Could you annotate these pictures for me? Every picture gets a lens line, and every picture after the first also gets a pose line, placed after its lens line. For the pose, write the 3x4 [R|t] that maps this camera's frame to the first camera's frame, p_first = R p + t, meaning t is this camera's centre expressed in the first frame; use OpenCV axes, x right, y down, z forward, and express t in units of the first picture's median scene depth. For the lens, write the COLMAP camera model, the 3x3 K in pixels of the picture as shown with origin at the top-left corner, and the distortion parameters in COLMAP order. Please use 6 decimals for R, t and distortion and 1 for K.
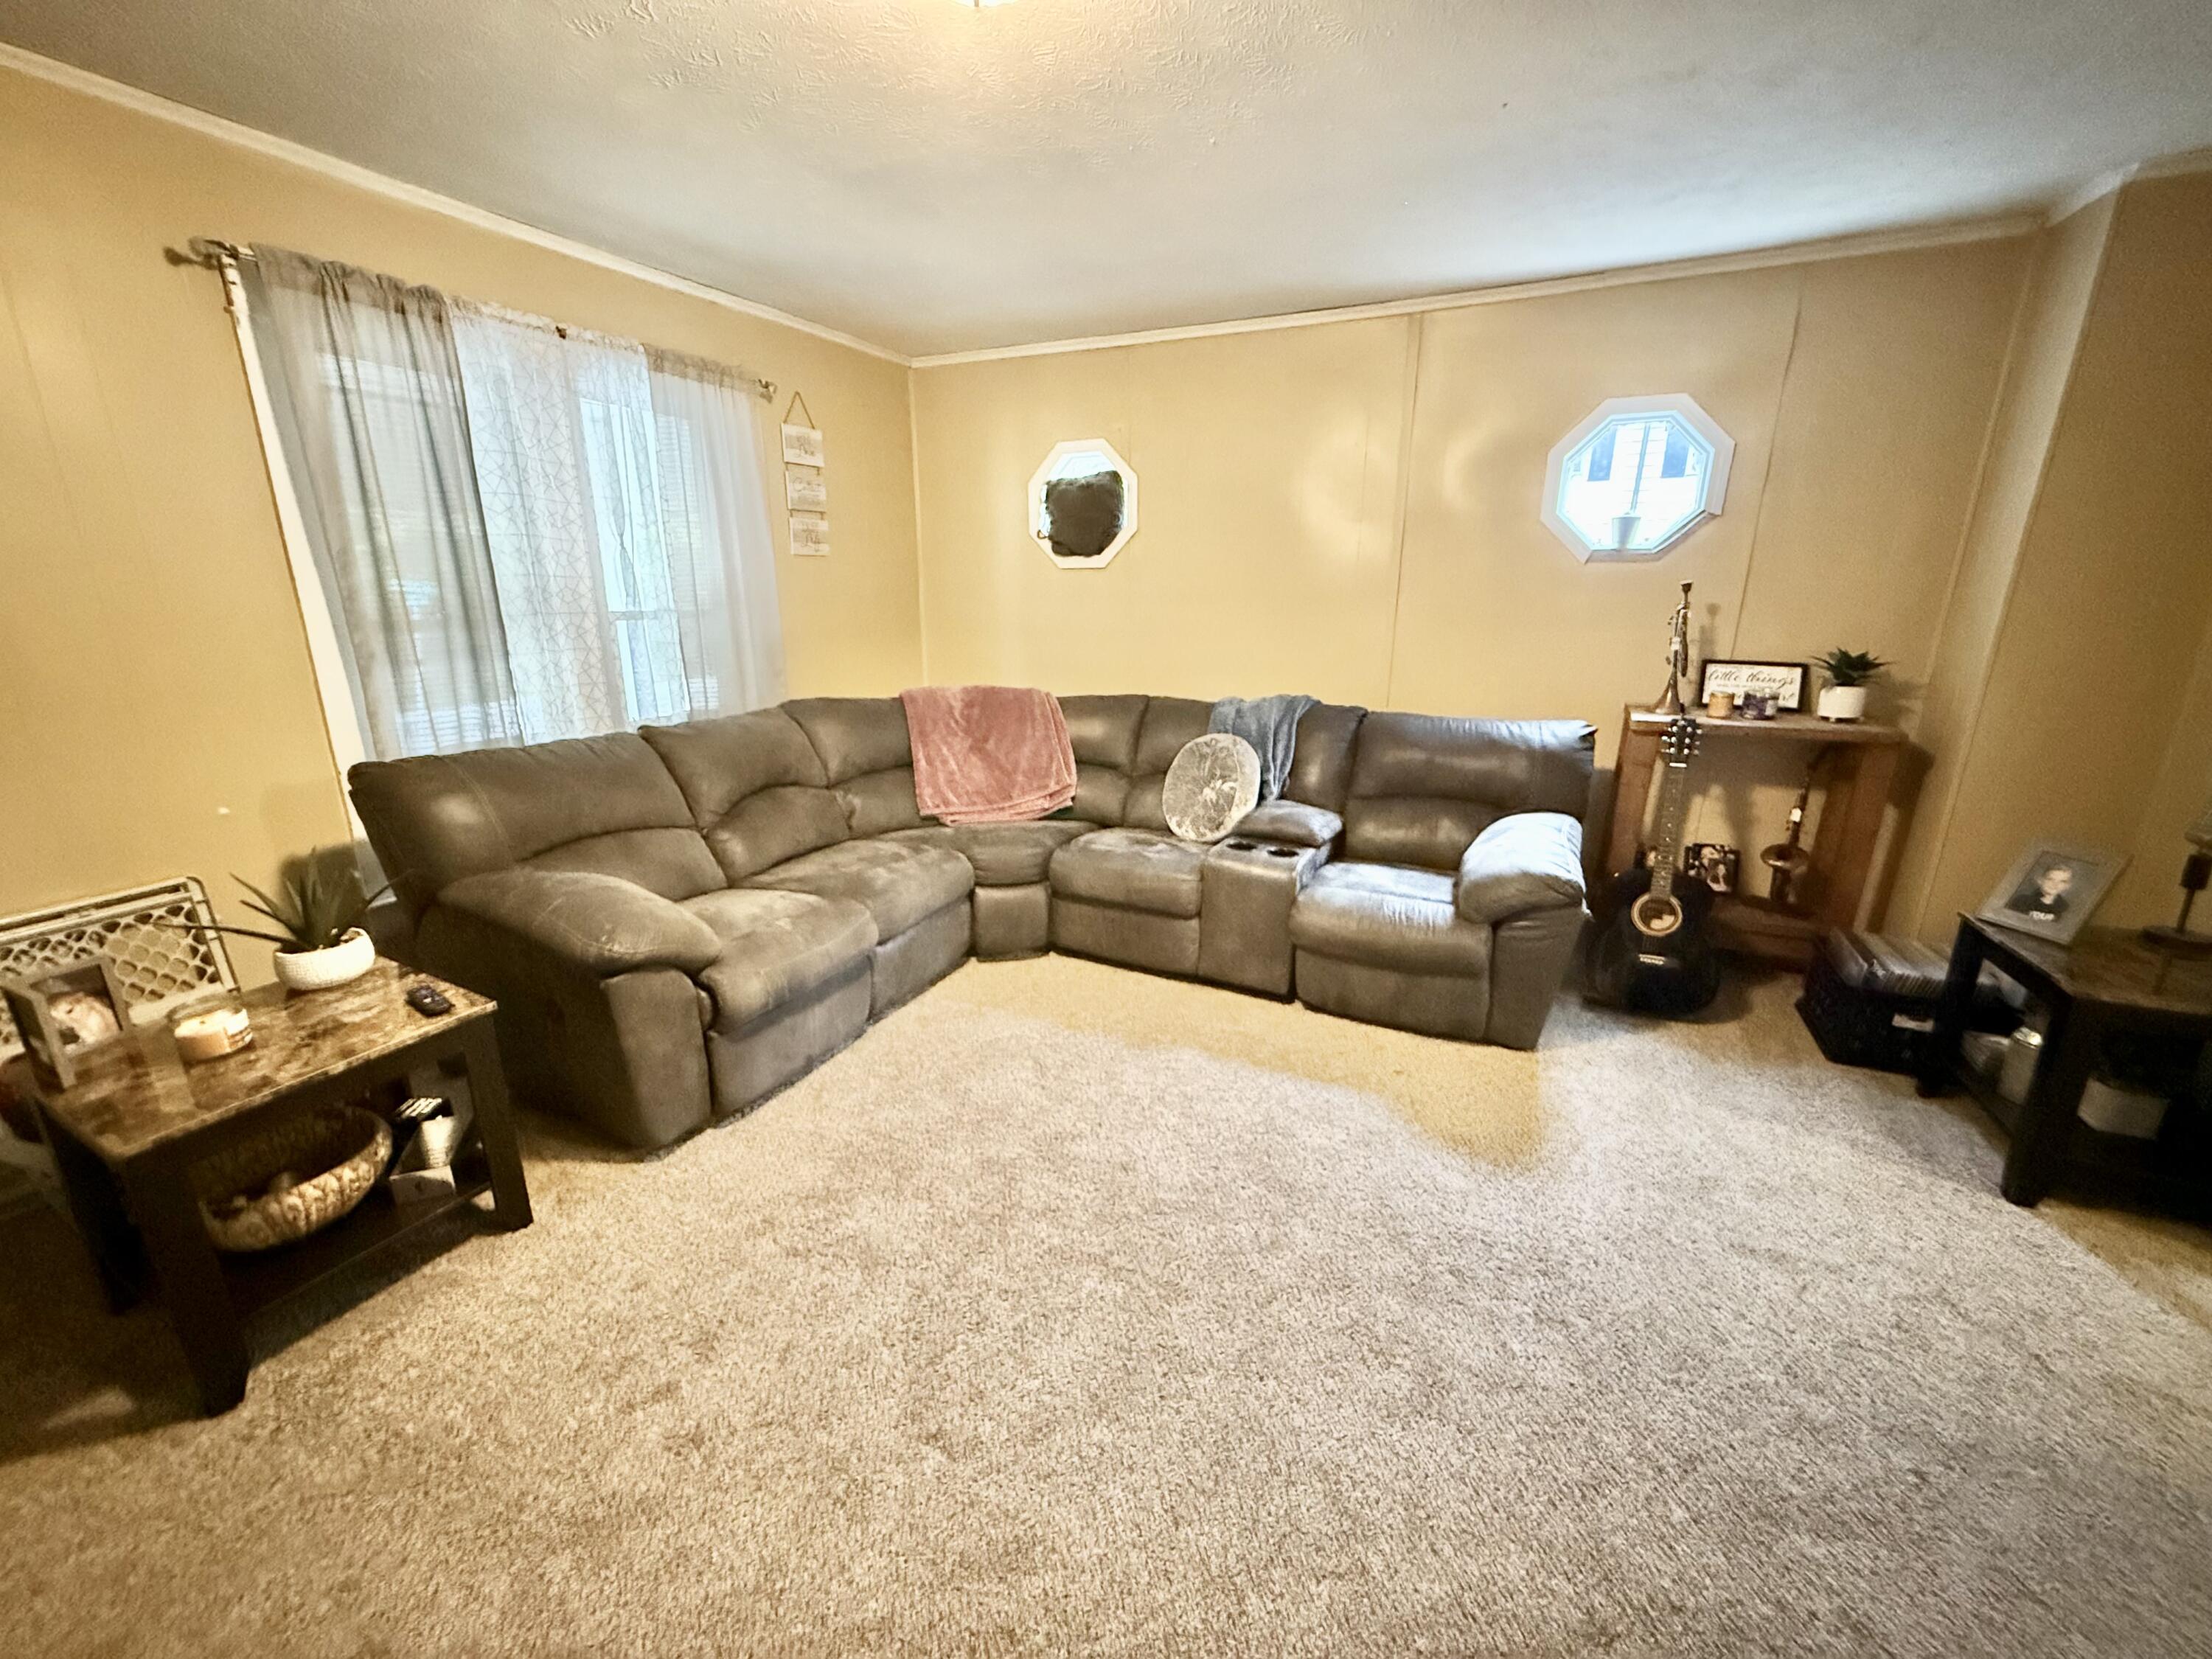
lens RADIAL K [[889.6, 0, 1106.0], [0, 889.6, 829.5], [0, 0, 1]] dist [0.001306, -0.000290]
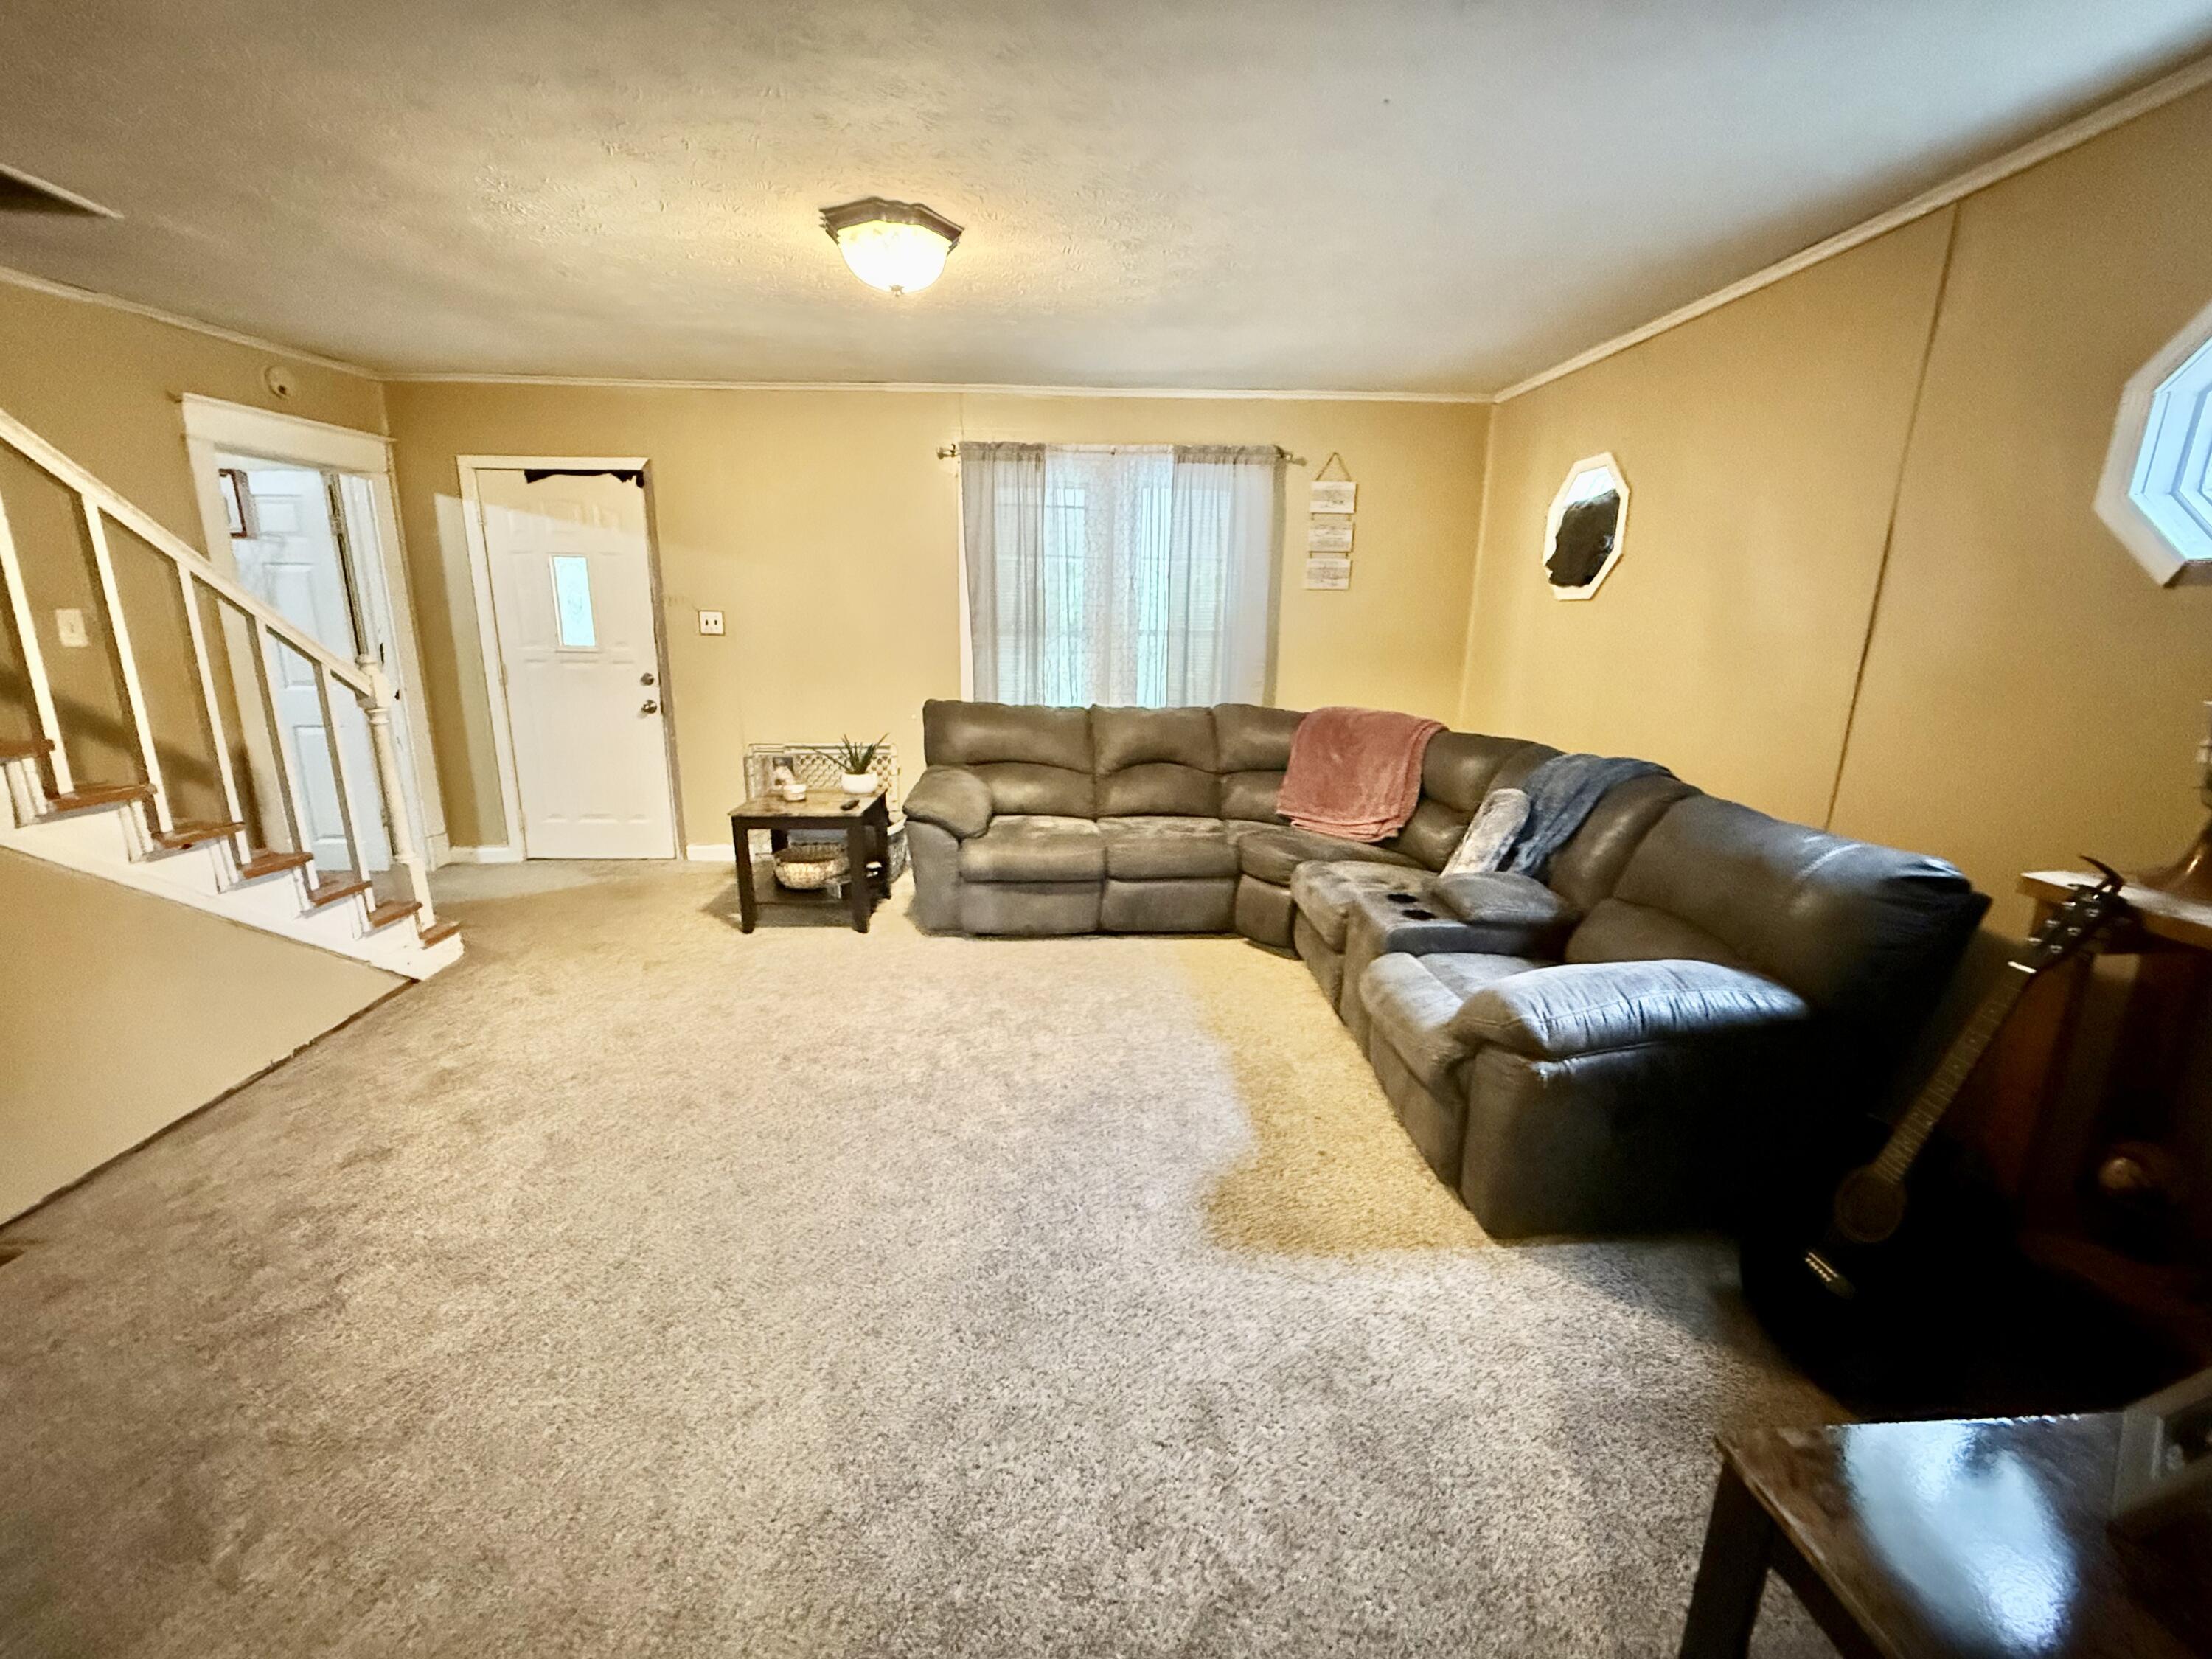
lens RADIAL K [[934.5, 0, 1106.0], [0, 934.5, 829.5], [0, 0, 1]] dist [-0.002138, -0.000609]
pose [[0.467952, 0.210717, -0.858265, 0.814250], [-0.249630, 0.963127, 0.100357, -0.069706], [0.847765, 0.167286, 0.503298, 0.240265]]
